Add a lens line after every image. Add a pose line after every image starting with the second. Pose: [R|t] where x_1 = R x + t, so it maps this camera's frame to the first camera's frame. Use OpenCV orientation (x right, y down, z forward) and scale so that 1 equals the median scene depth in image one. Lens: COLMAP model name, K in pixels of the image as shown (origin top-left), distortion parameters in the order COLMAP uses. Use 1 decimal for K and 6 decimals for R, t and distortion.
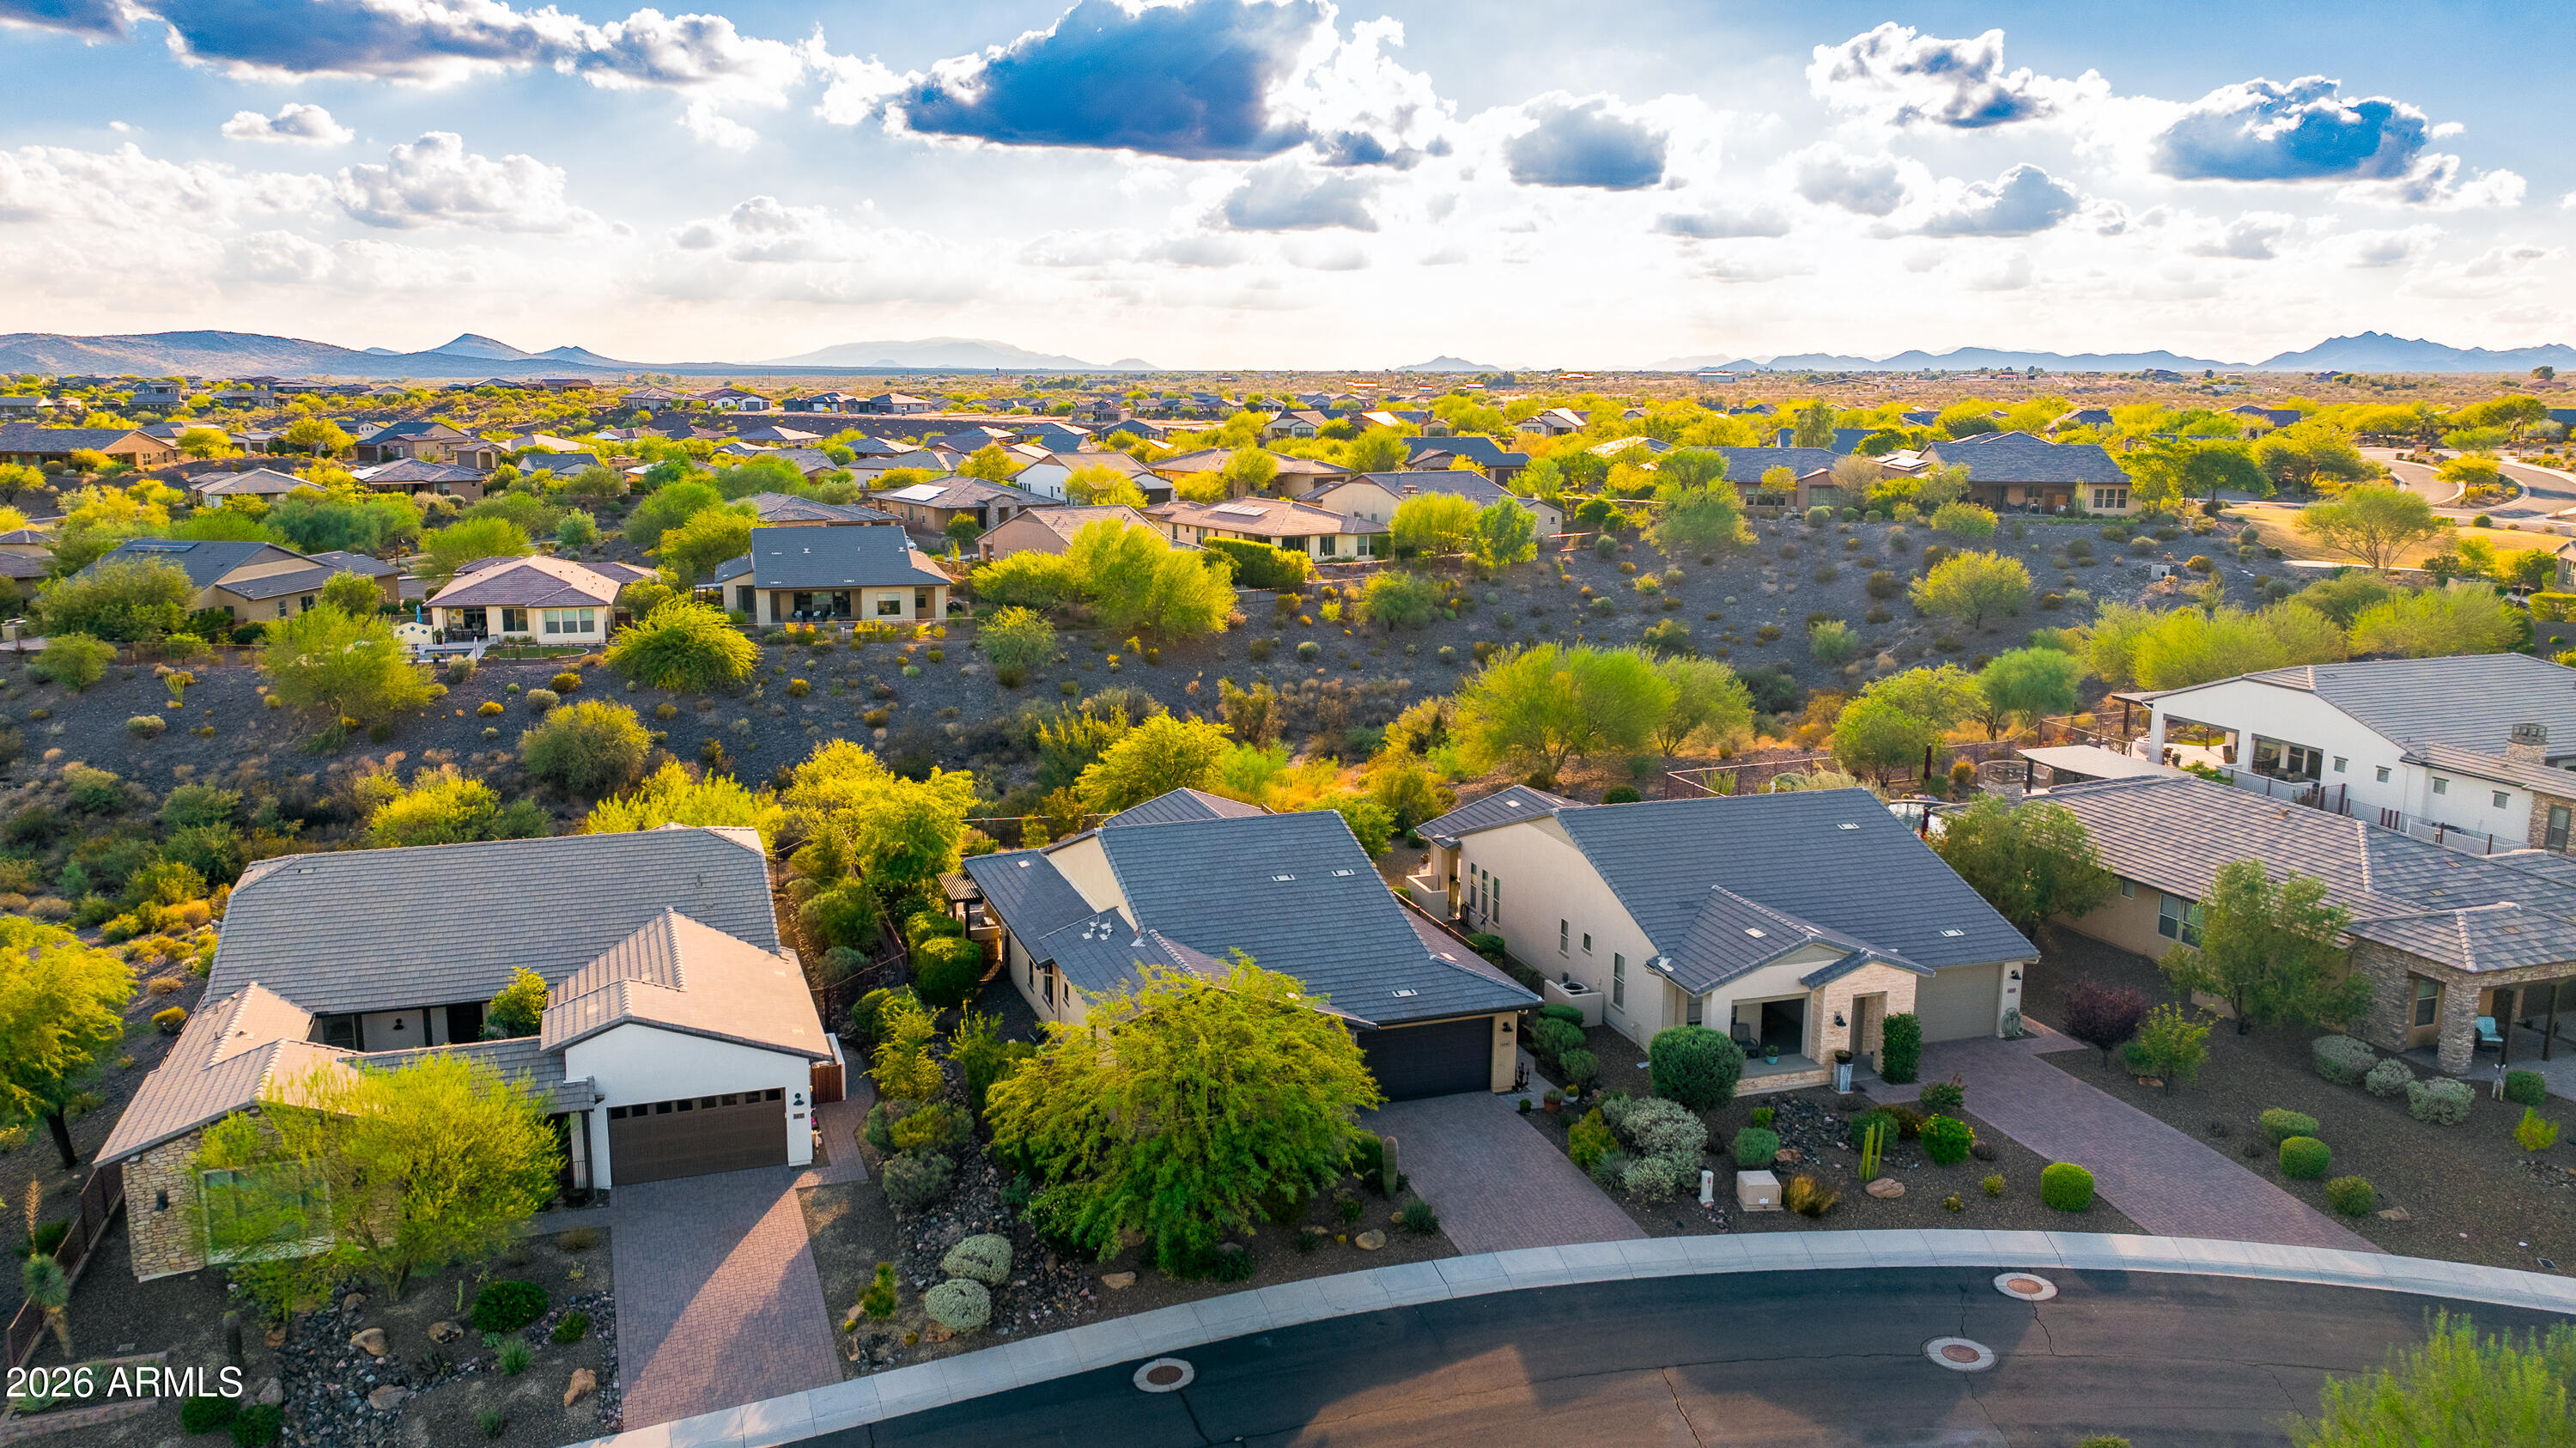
lens RADIAL K [[1873.2, 0, 1288.0], [0, 1873.2, 724.0], [0, 0, 1]] dist [0.002649, -0.056537]
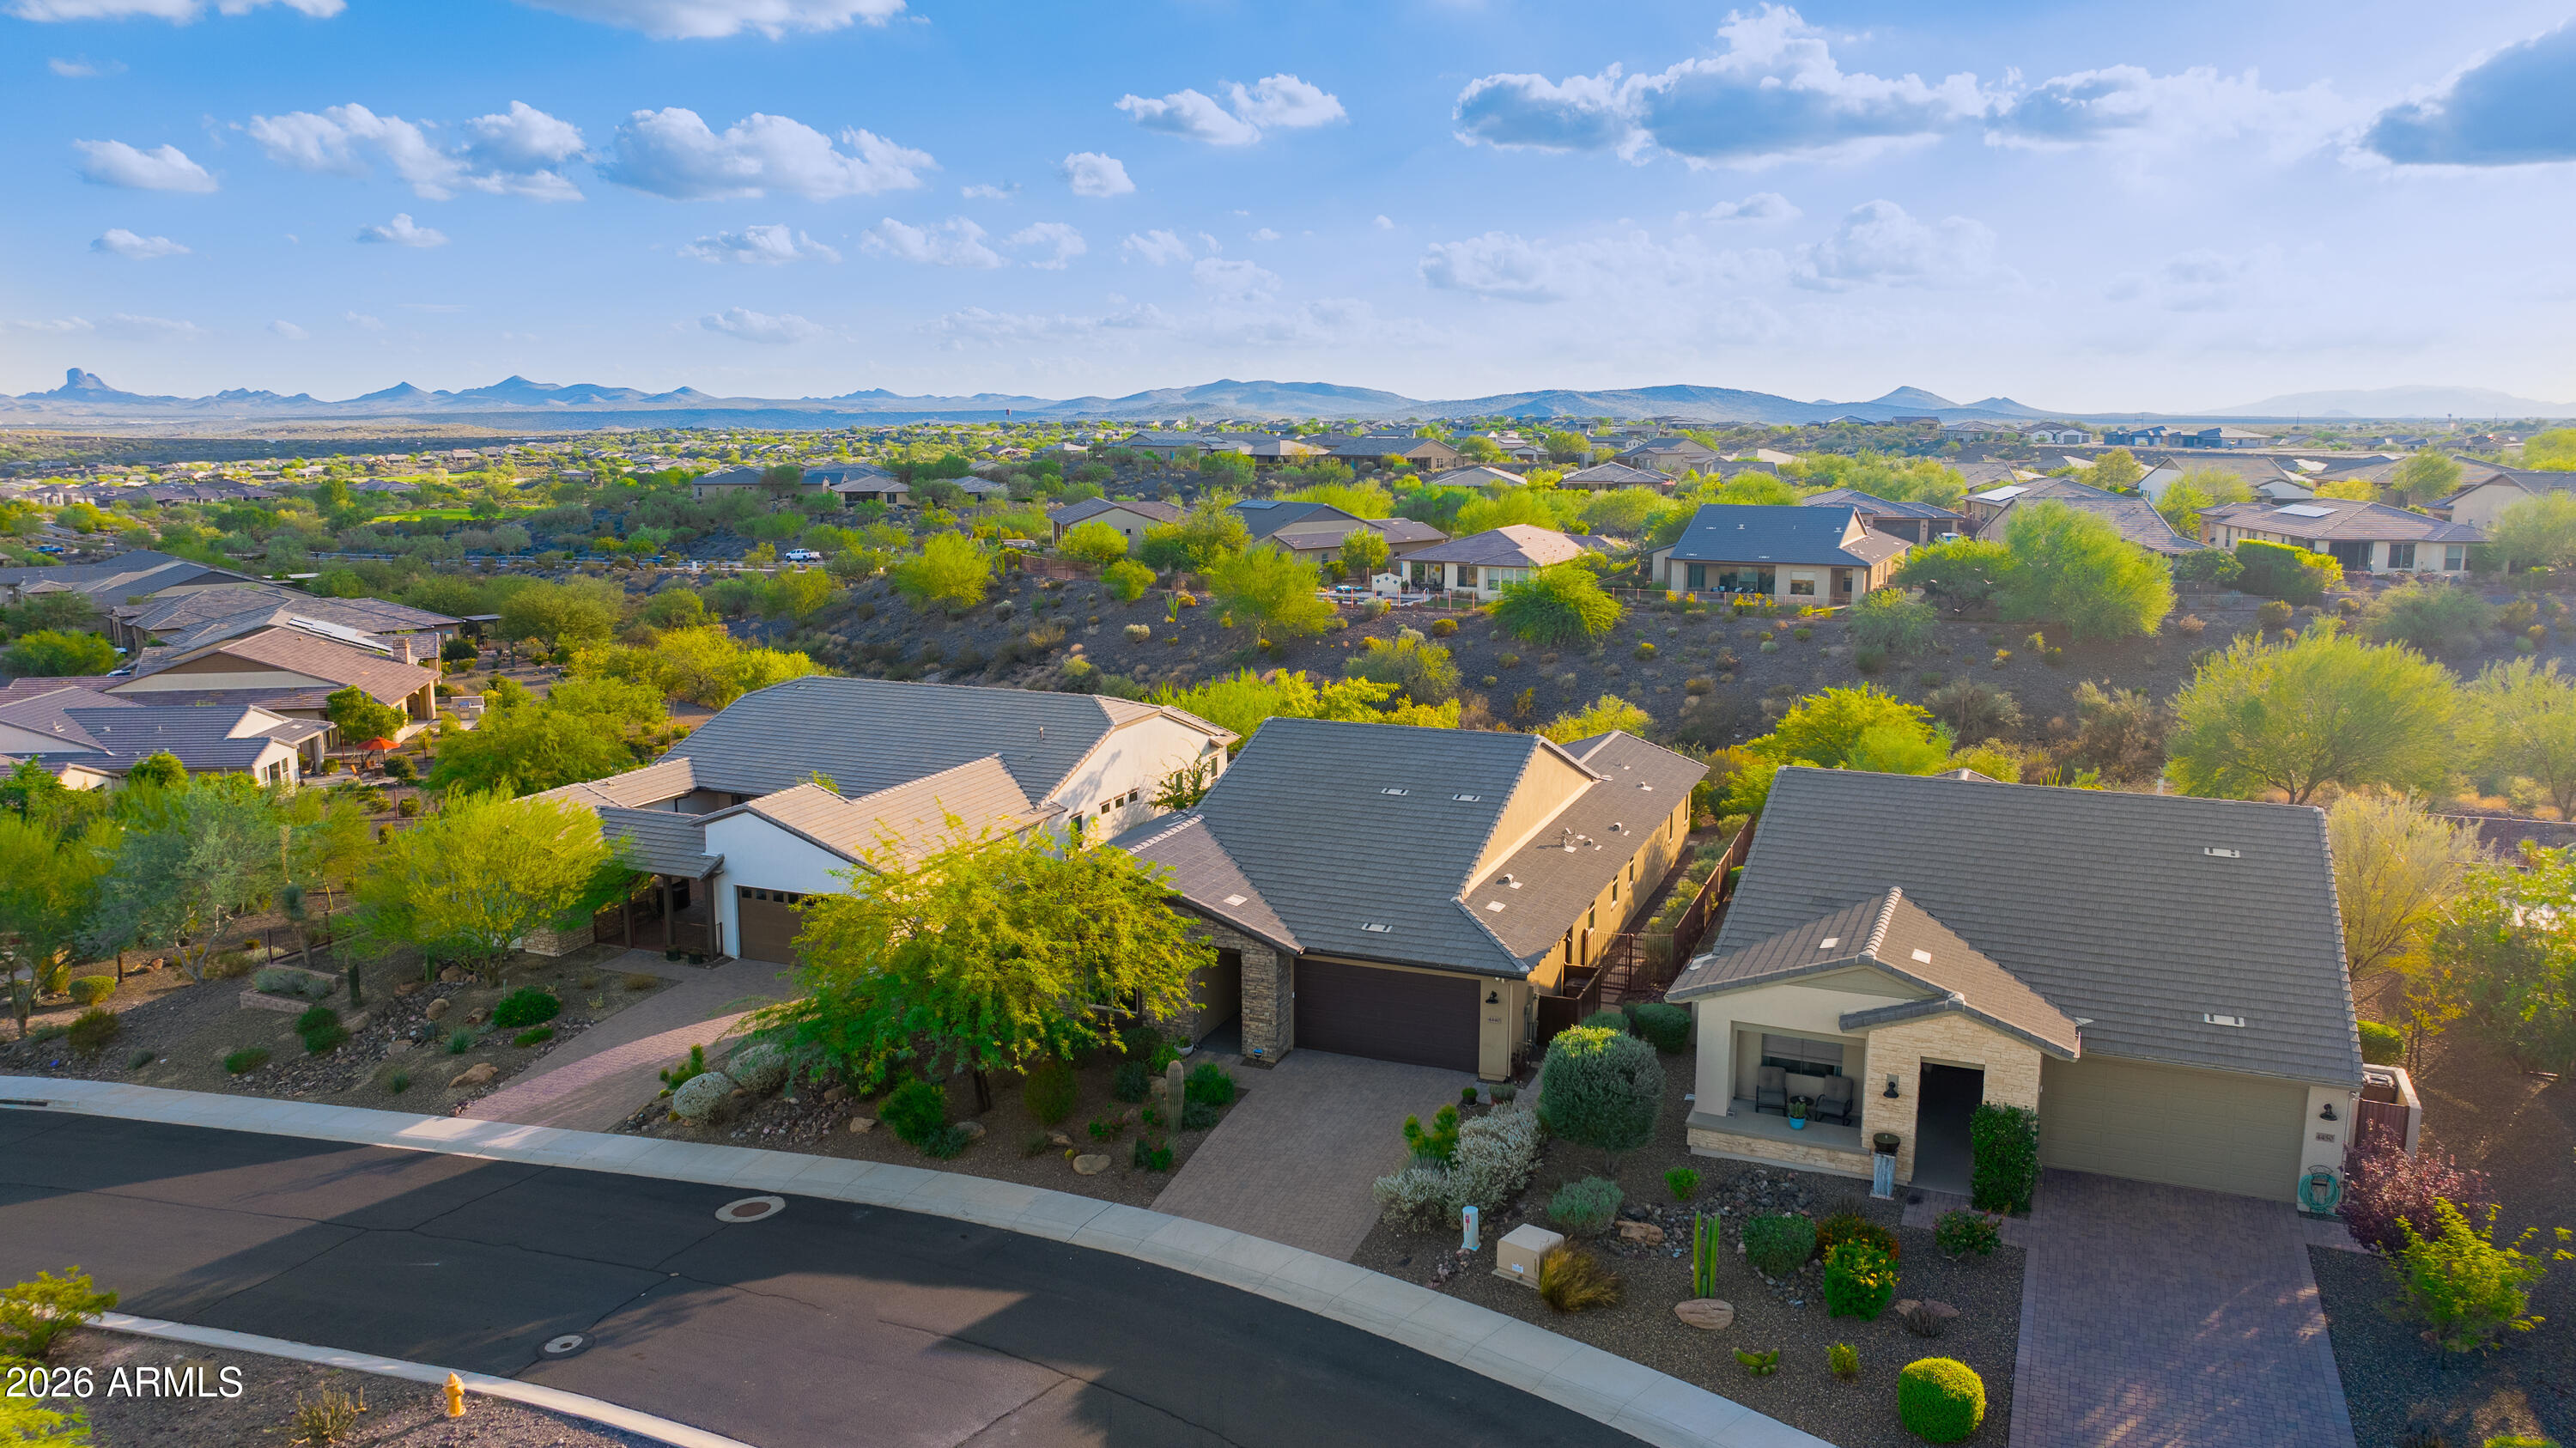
lens RADIAL K [[1778.8, 0, 1303.4], [0, 1778.8, 691.4], [0, 0, 1]] dist [-0.018276, 0.006012]
pose [[0.747260, 0.092986, -0.657994, 0.241551], [-0.116123, 0.993199, 0.008479, 0.015944], [0.654307, 0.070072, 0.752976, 0.165850]]
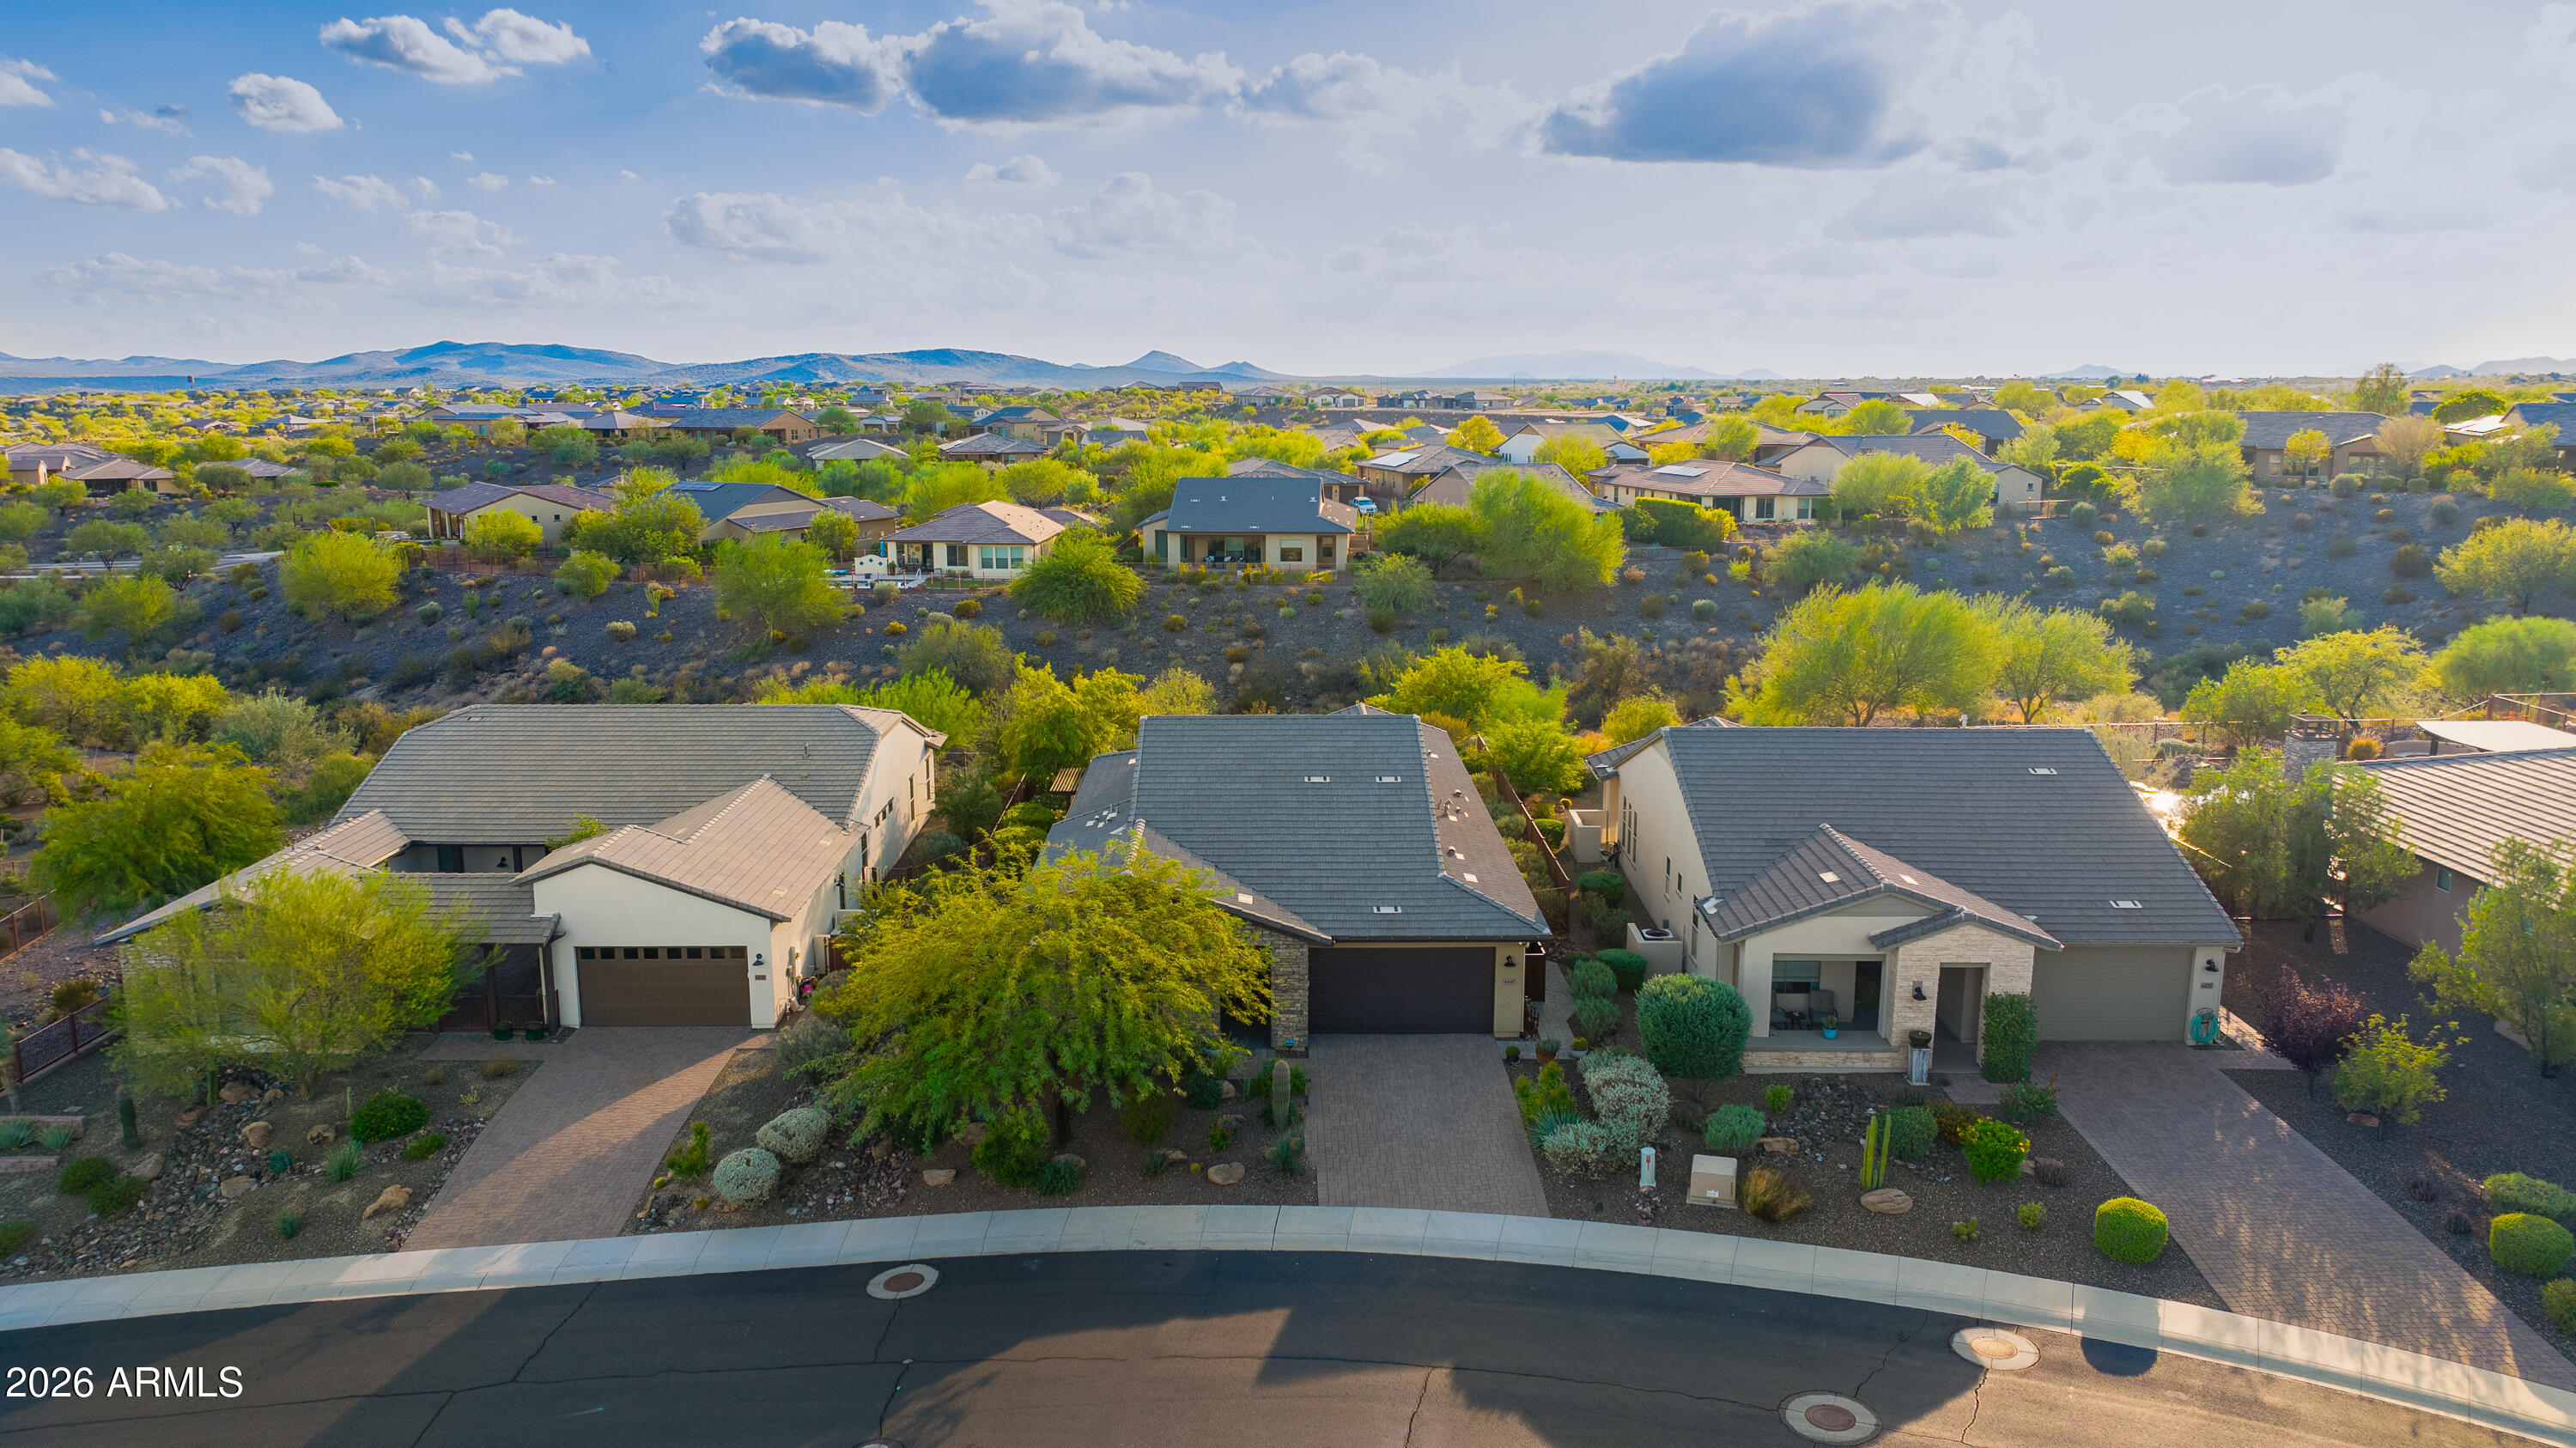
lens RADIAL K [[1778.8, 0, 1288.0], [0, 1778.8, 724.0], [0, 0, 1]] dist [-0.034788, 0.030411]
pose [[0.945215, 0.053155, -0.322093, 0.123515], [-0.051643, 0.998578, 0.013243, 0.021389], [0.322339, 0.004117, 0.946615, 0.089075]]
